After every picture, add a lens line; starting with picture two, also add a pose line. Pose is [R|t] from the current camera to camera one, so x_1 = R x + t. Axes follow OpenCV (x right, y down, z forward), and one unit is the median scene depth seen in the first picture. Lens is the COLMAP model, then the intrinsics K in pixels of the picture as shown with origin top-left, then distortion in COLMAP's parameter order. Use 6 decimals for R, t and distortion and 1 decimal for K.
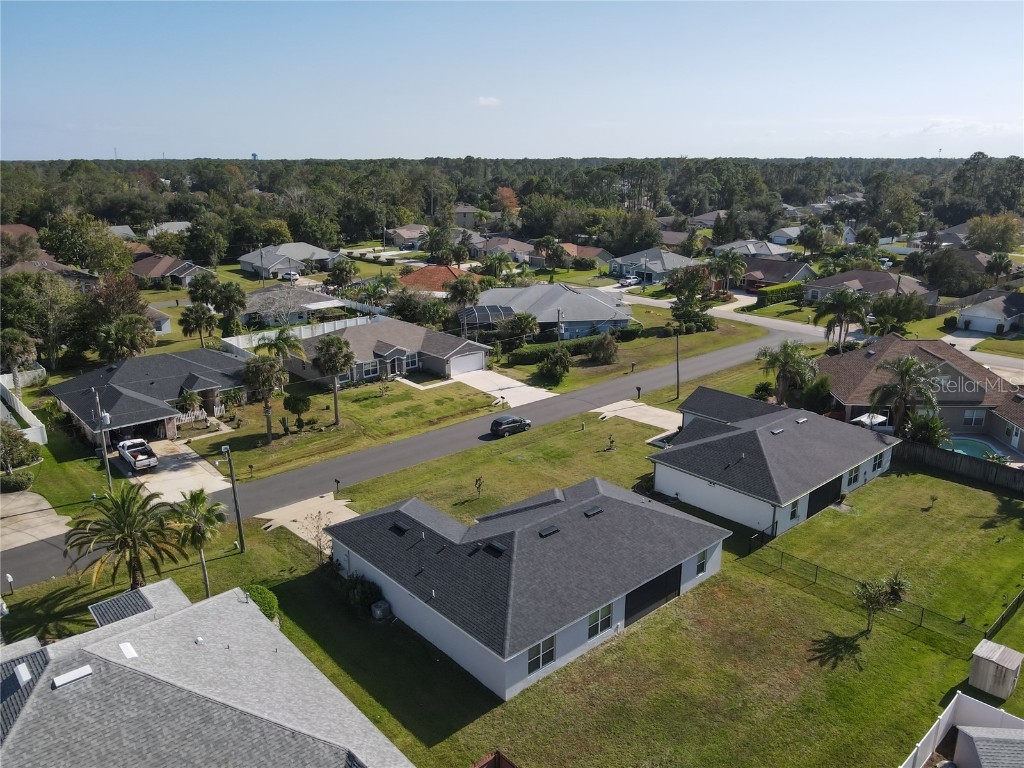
lens RADIAL K [[760.2, 0, 513.8], [0, 760.2, 428.9], [0, 0, 1]] dist [0.003411, 0.000596]
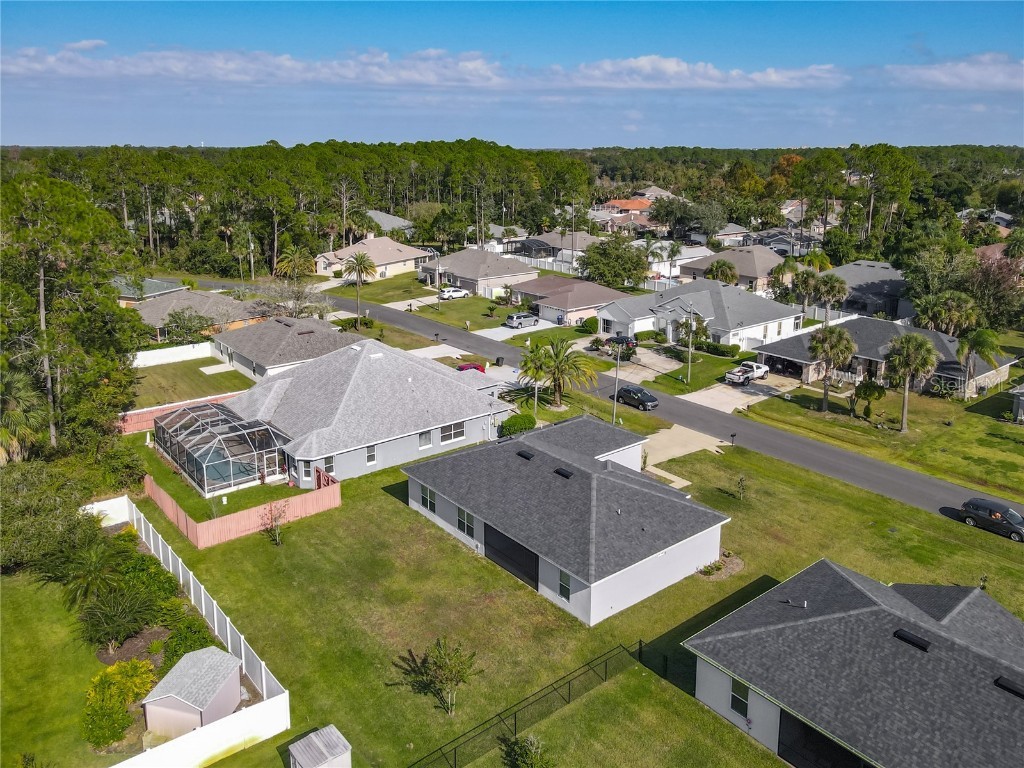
lens RADIAL K [[749.0, 0, 512.0], [0, 749.0, 384.0], [0, 0, 1]] dist [0.026526, 0.002837]
pose [[-0.051026, 0.302305, -0.951845, 0.624672], [-0.340590, 0.890682, 0.301138, -0.169013], [0.938826, 0.339555, 0.057514, 0.506909]]
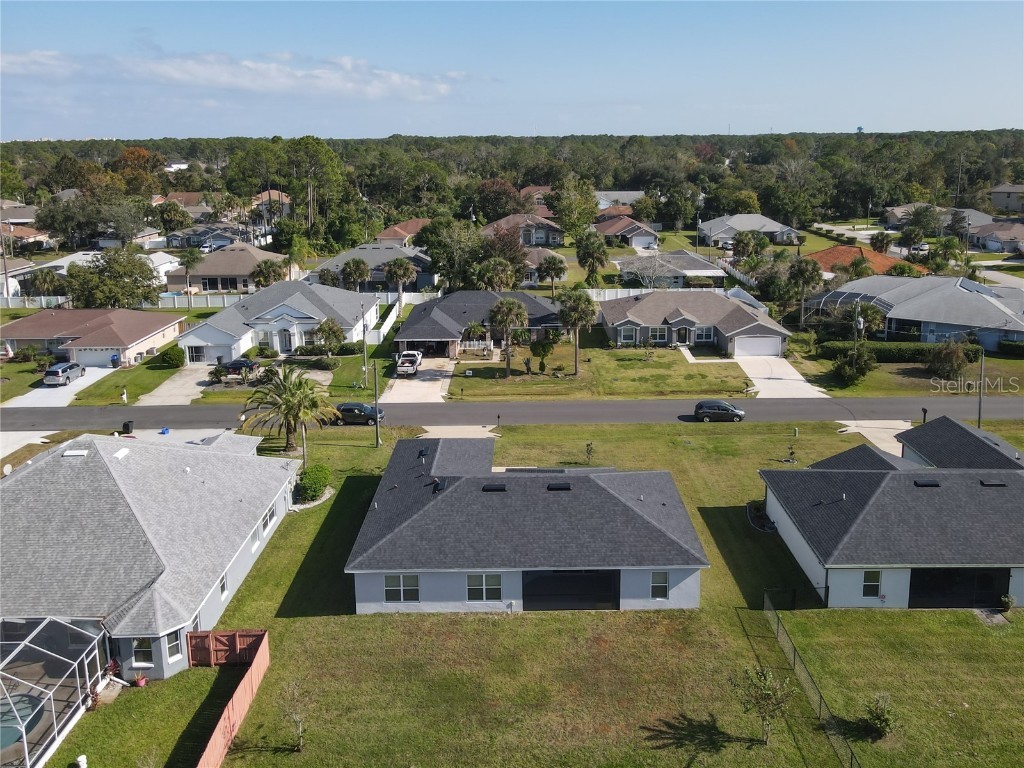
lens RADIAL K [[783.8, 0, 518.5], [0, 783.8, 318.0], [0, 0, 1]] dist [0.021648, 0.001635]
pose [[0.743808, 0.146255, -0.652195, 0.410759], [-0.217338, 0.975663, -0.029074, -0.034940], [0.632071, 0.163372, 0.757493, 0.113825]]
